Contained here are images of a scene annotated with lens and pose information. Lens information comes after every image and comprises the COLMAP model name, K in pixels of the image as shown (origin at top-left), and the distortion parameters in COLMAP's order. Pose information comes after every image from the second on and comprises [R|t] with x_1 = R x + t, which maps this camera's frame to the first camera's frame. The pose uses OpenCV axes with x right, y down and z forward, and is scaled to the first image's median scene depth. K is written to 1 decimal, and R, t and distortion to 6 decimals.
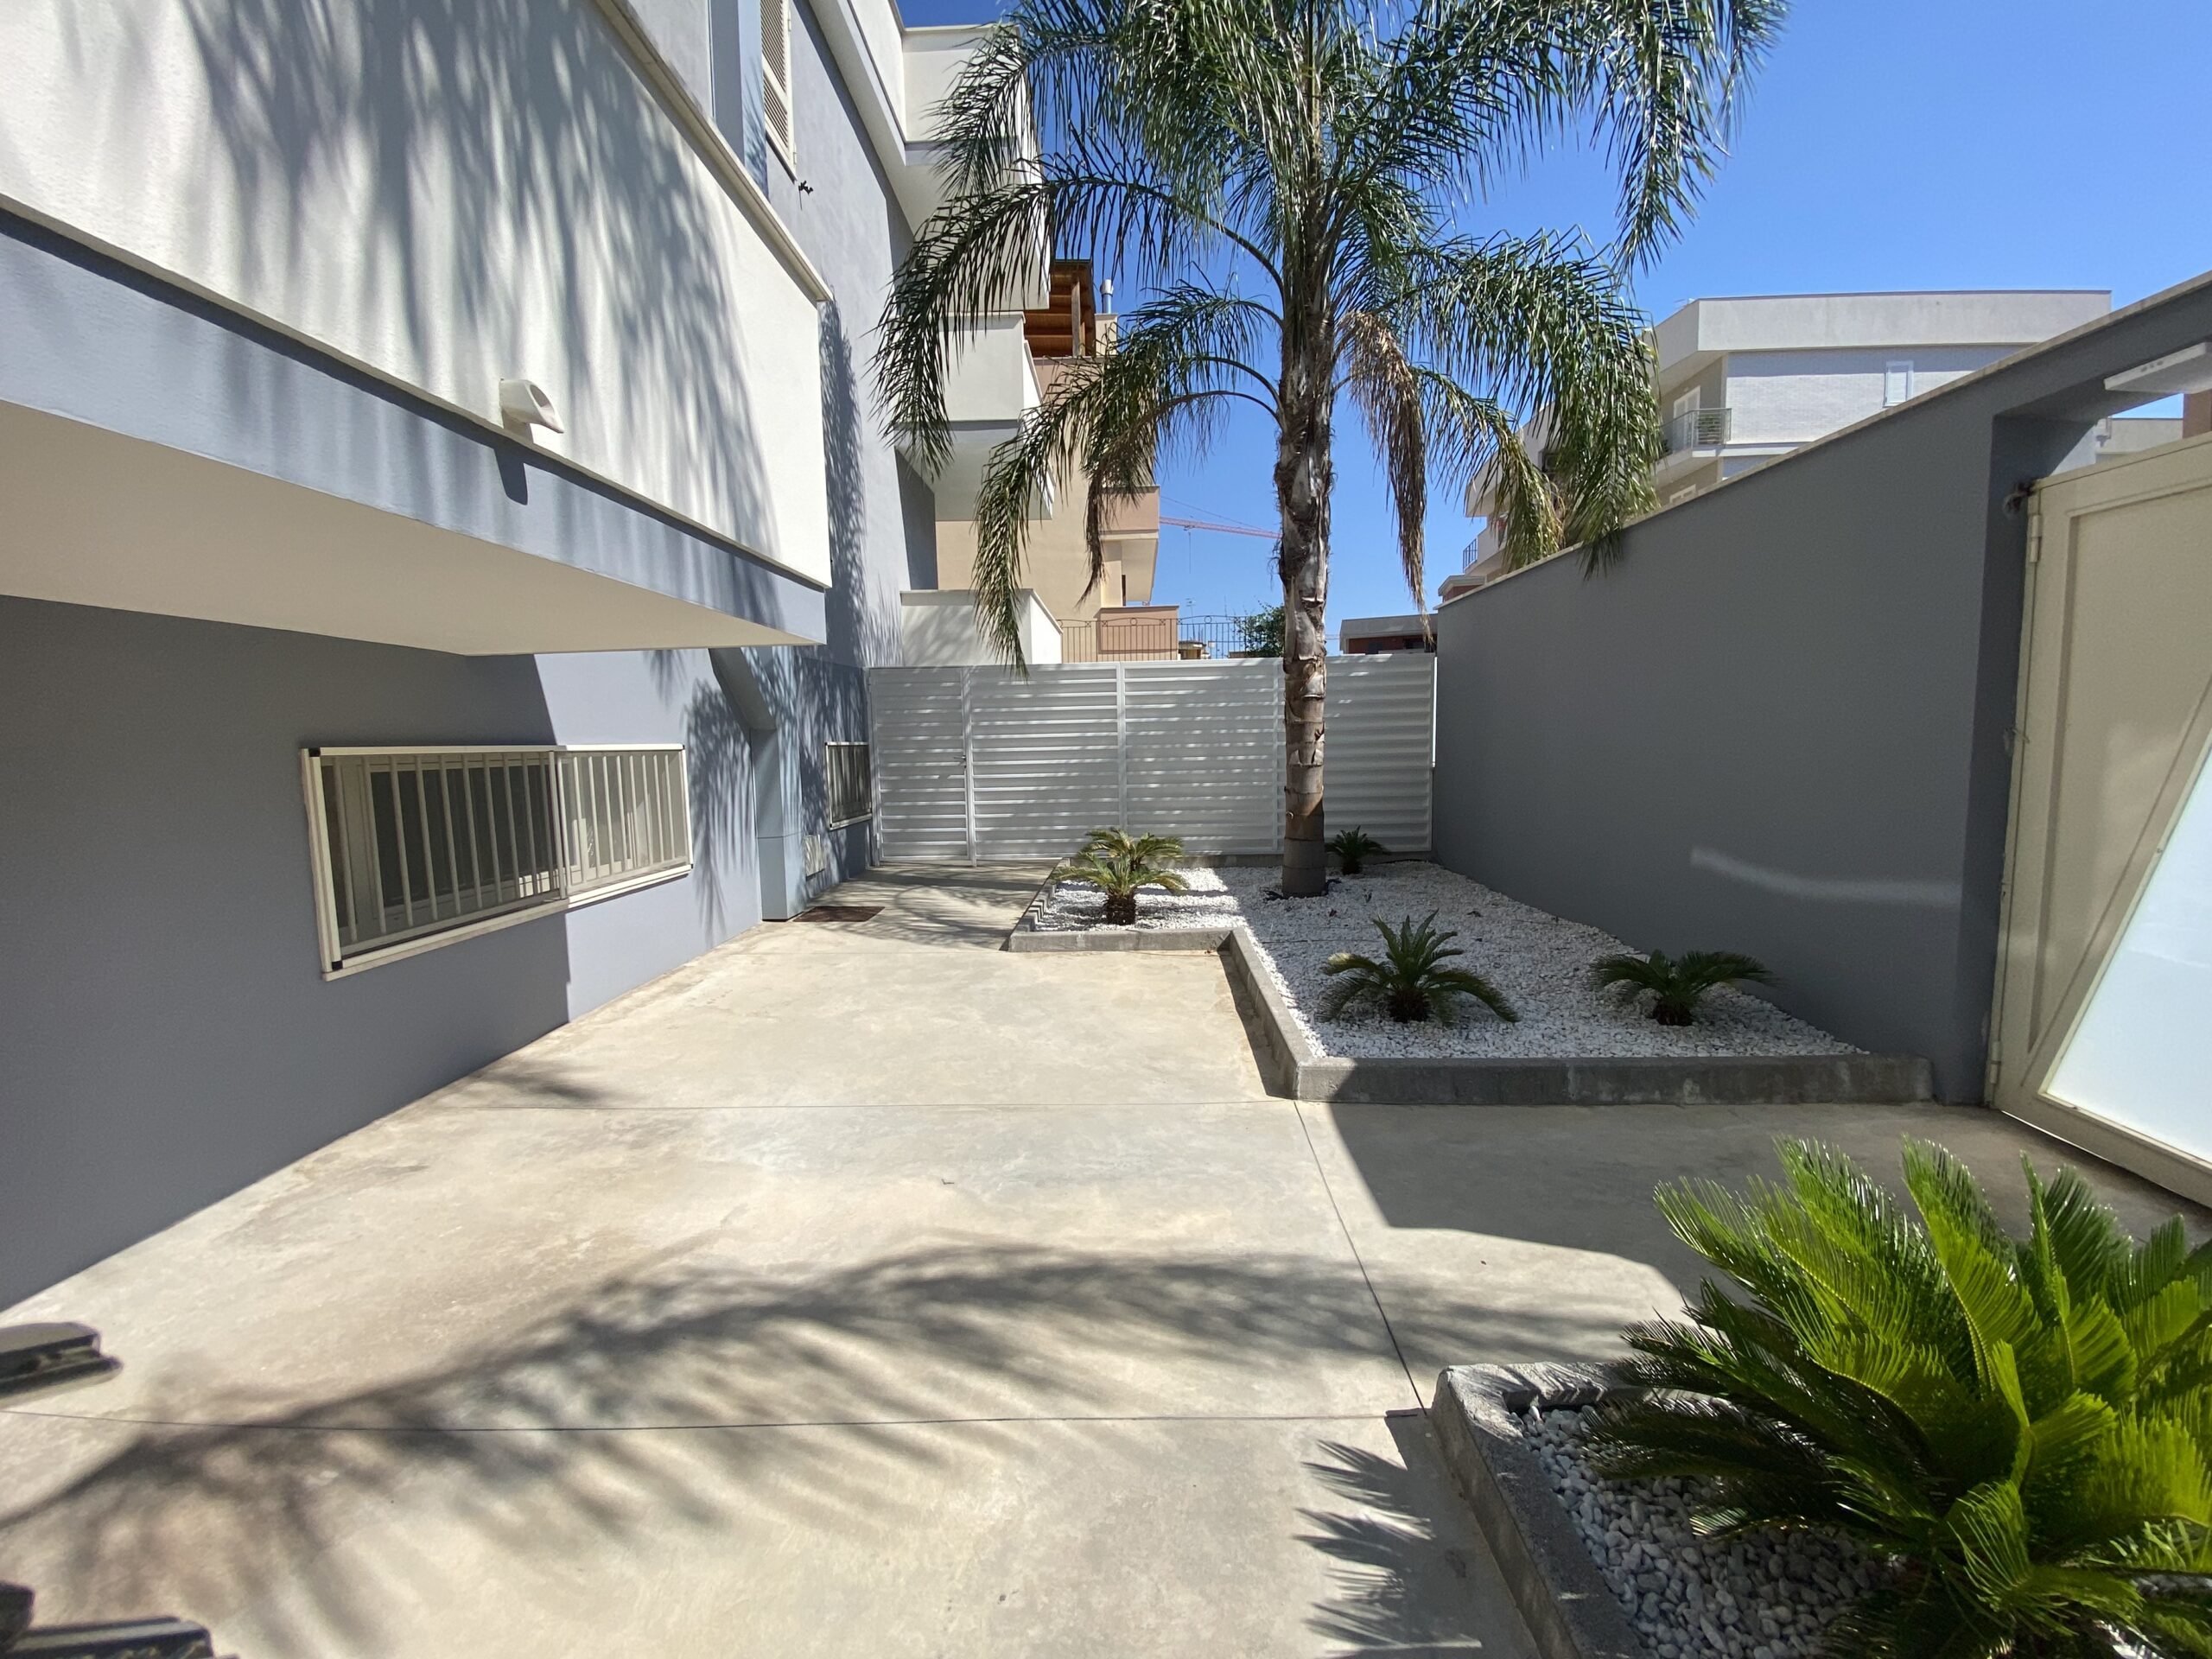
lens RADIAL K [[896.1, 0, 1090.3], [0, 896.1, 834.0], [0, 0, 1]] dist [0.009002, -0.017147]
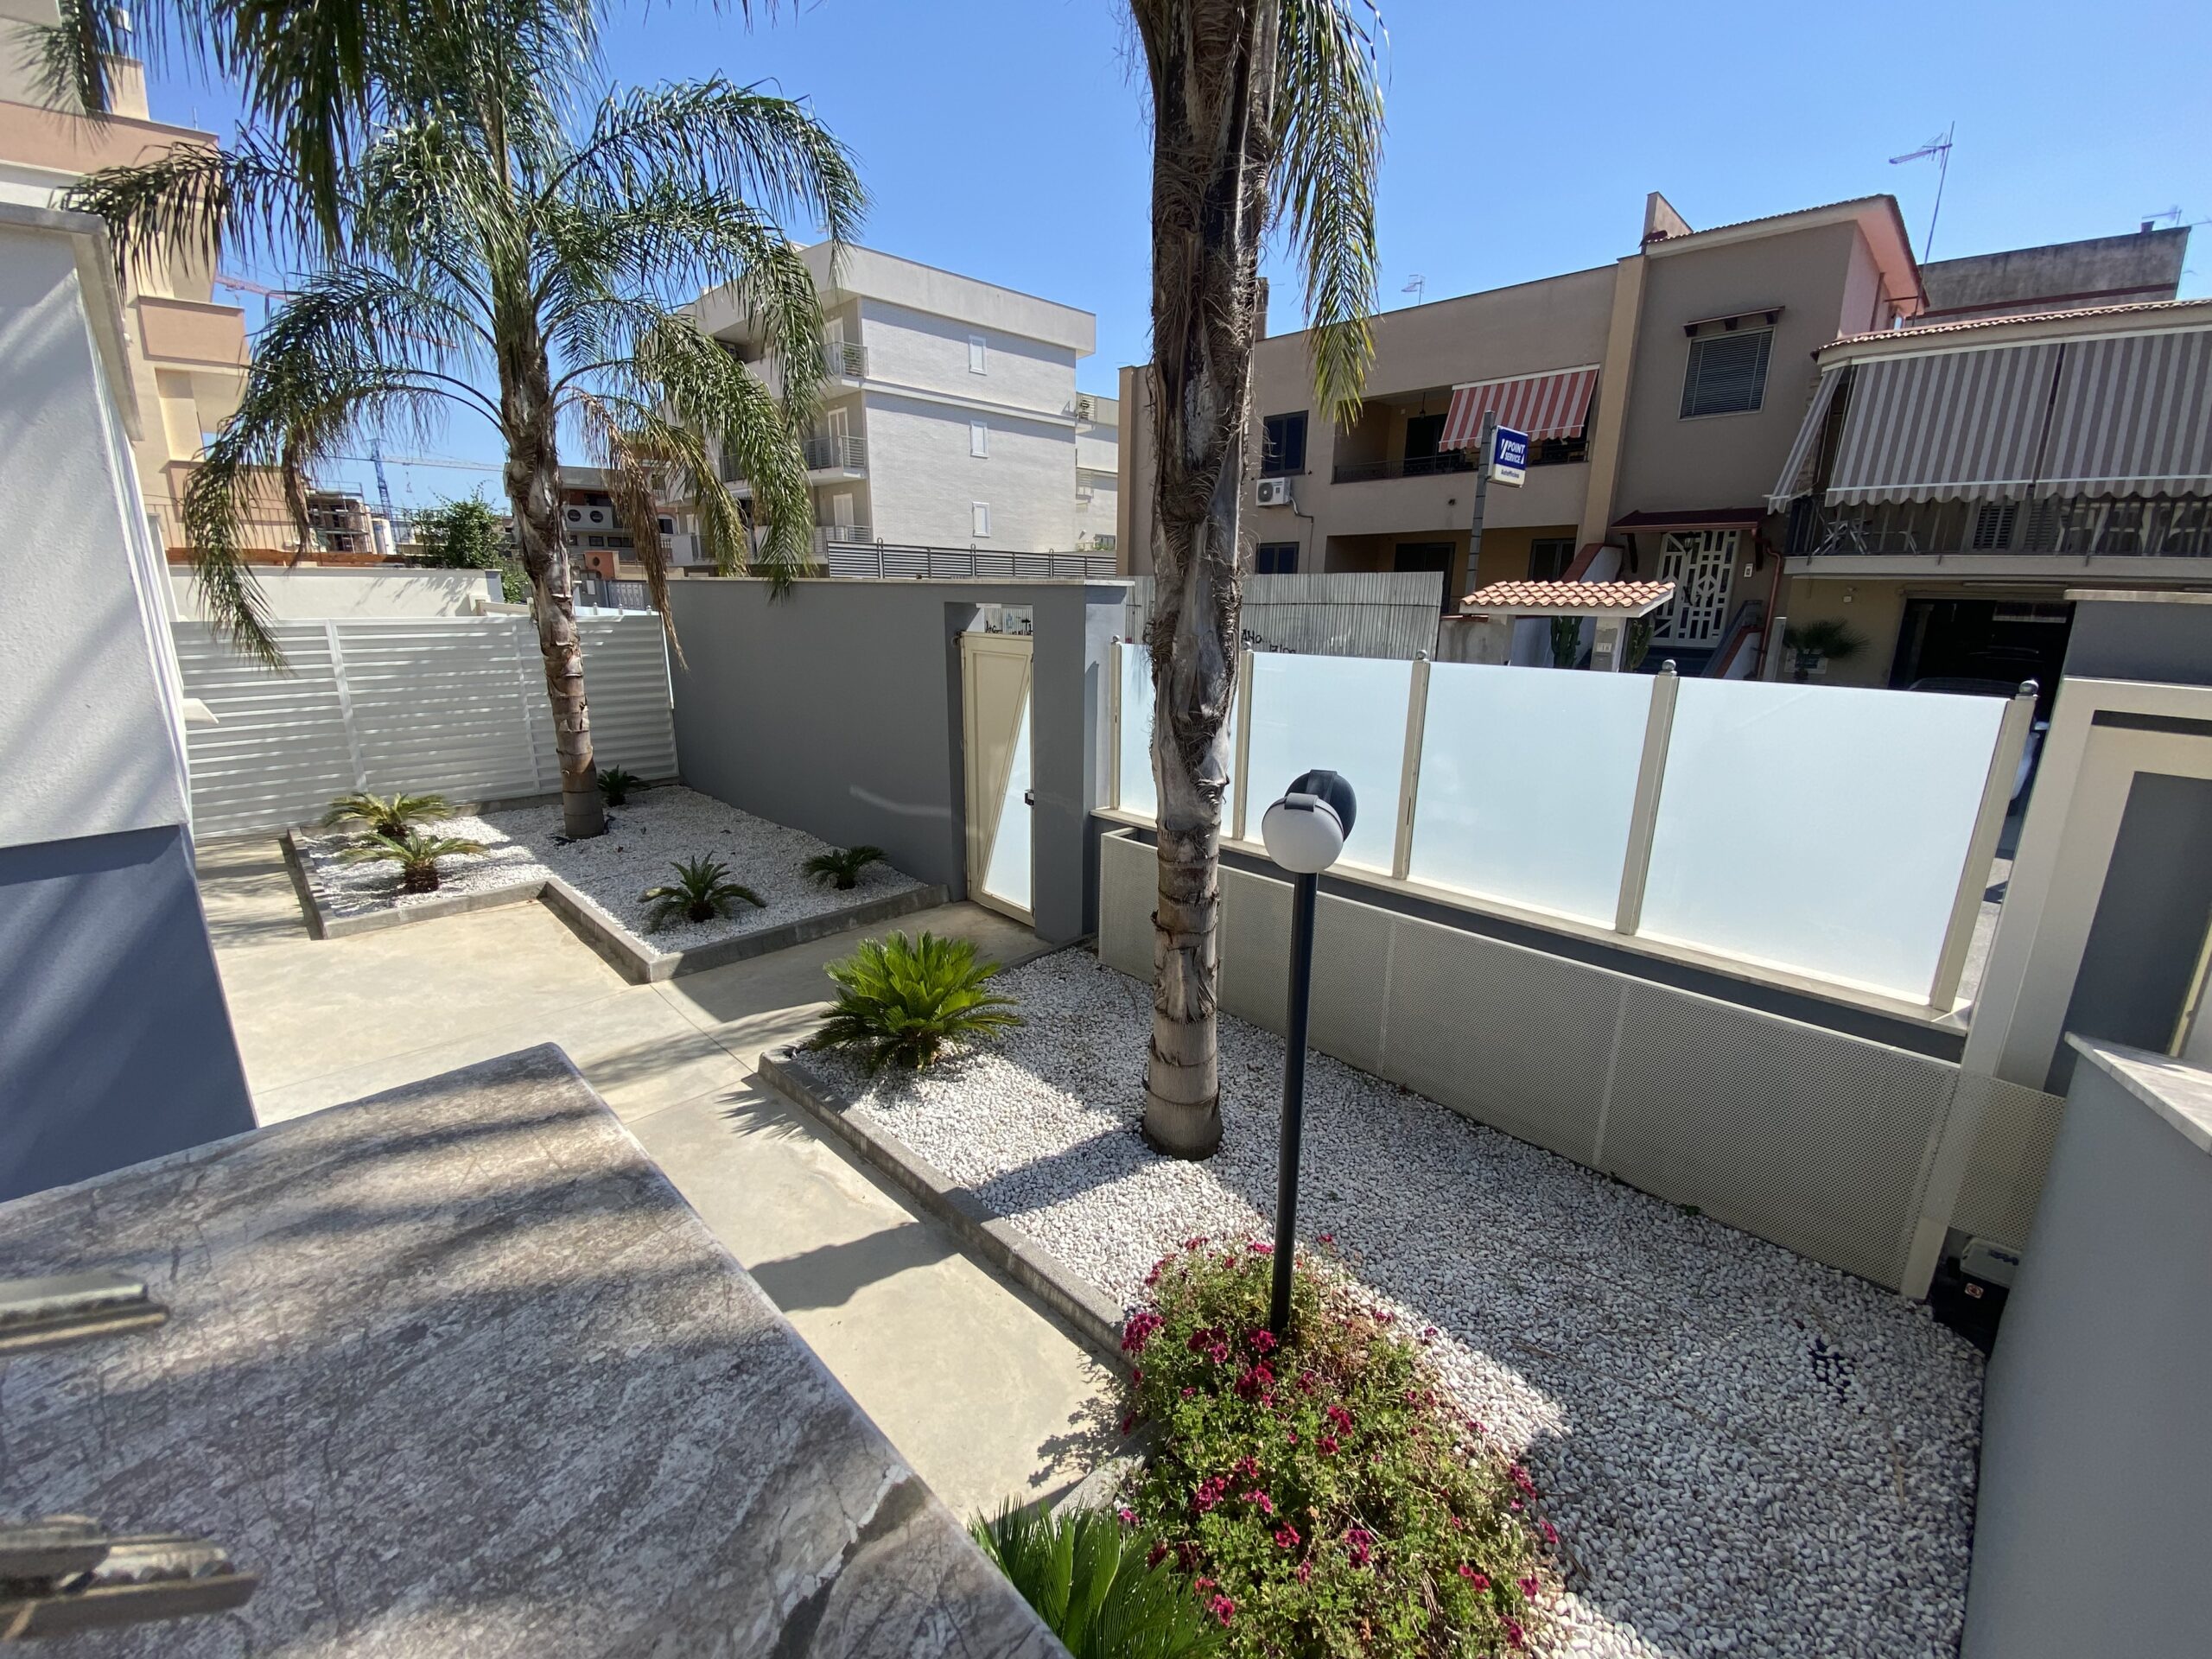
lens RADIAL K [[896.1, 0, 1090.3], [0, 896.1, 834.0], [0, 0, 1]] dist [0.009002, -0.017147]
pose [[0.681946, -0.164585, 0.712644, -0.288422], [0.060607, 0.983718, 0.169192, -0.171803], [-0.728887, -0.072188, 0.680817, -0.584230]]
